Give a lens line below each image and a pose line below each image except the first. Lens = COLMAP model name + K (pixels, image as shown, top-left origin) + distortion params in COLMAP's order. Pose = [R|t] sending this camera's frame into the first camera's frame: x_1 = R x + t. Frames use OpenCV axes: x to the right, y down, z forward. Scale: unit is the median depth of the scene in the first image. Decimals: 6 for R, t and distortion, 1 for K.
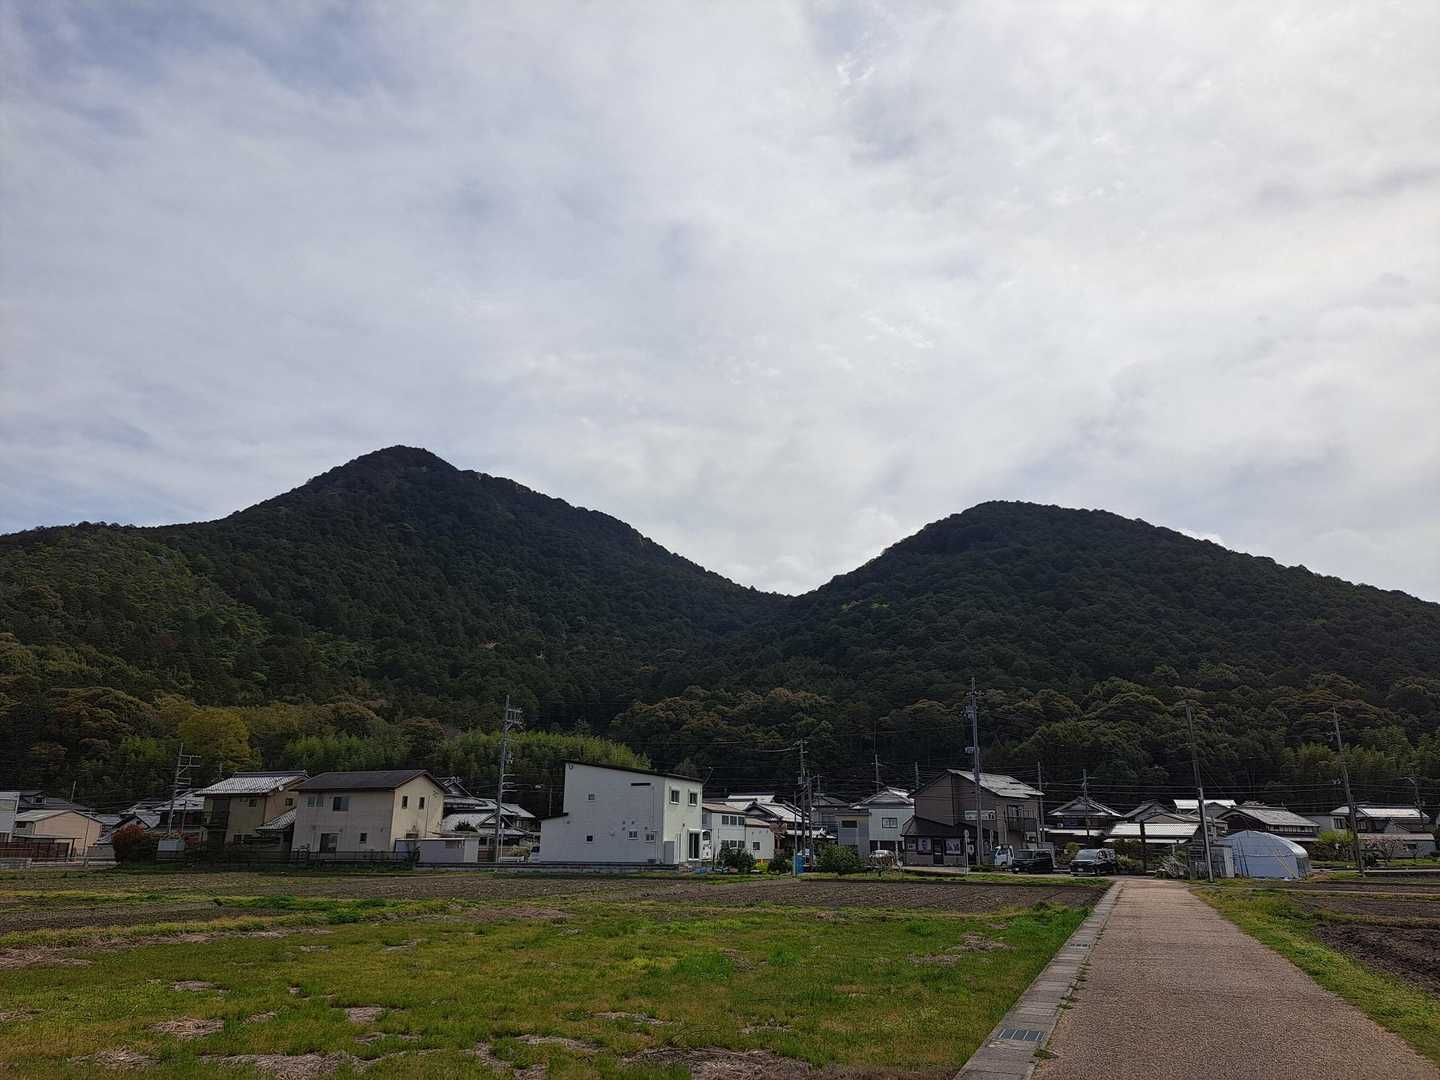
lens RADIAL K [[1042.4, 0, 720.0], [0, 1042.4, 540.0], [0, 0, 1]] dist [0.080320, -0.073964]
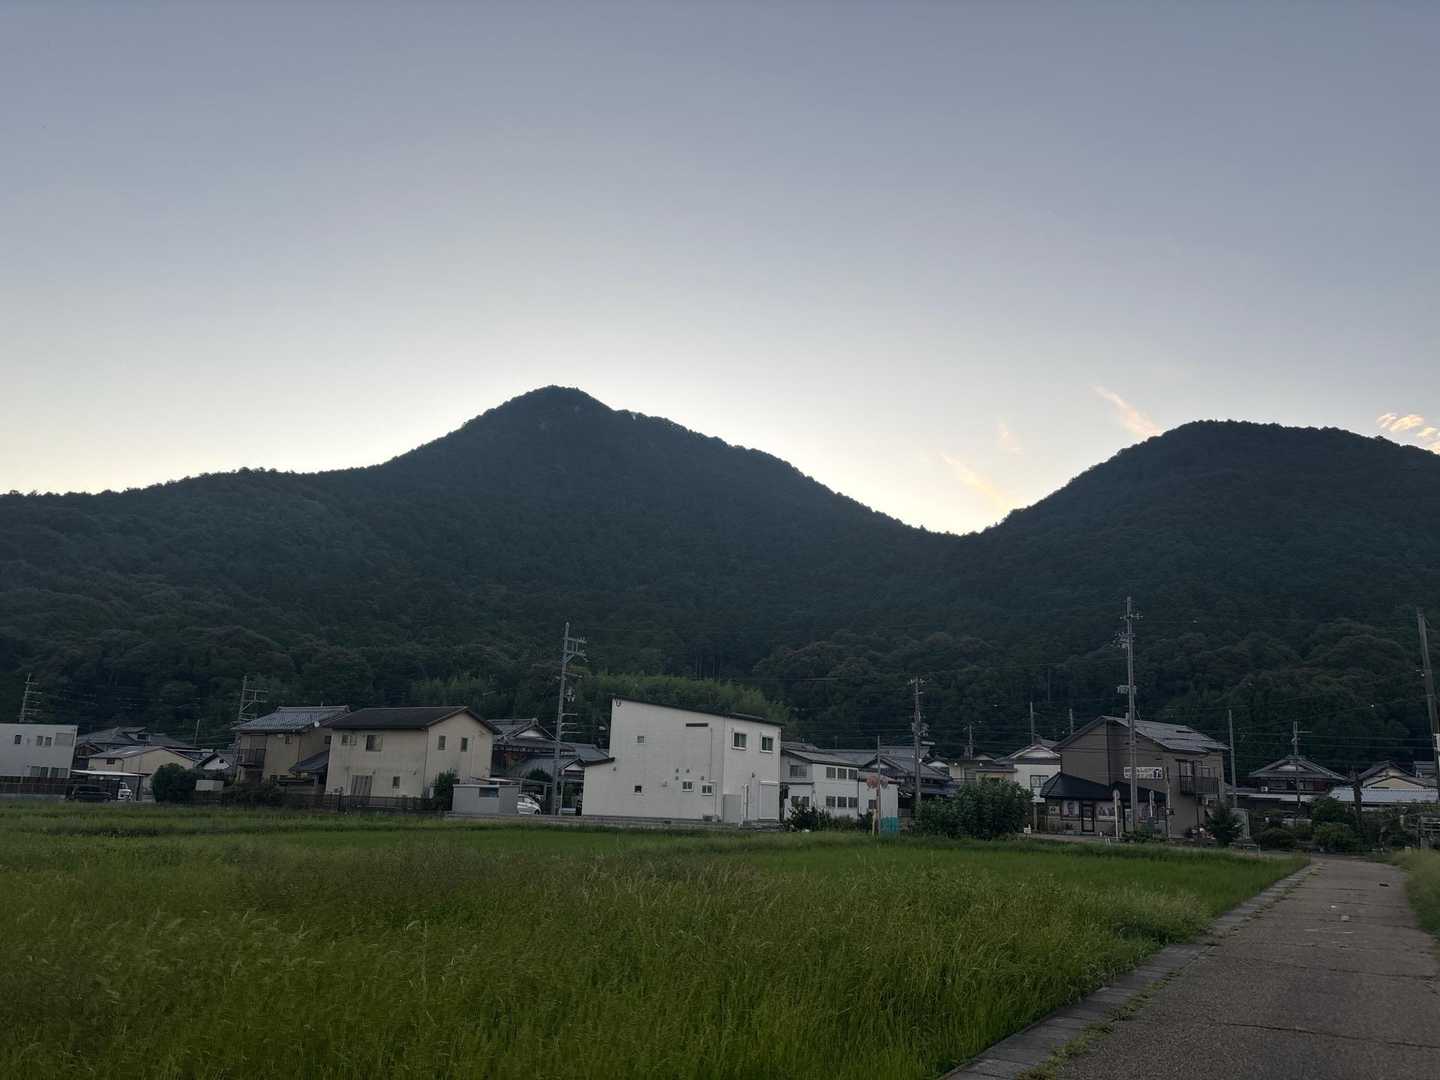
lens RADIAL K [[1115.5, 0, 720.0], [0, 1115.5, 540.0], [0, 0, 1]] dist [0.081810, -0.112050]
pose [[0.988691, -0.010328, -0.149608, 0.058217], [0.018474, 0.998415, 0.053167, 0.034317], [0.148822, -0.055330, 0.987315, 0.119739]]
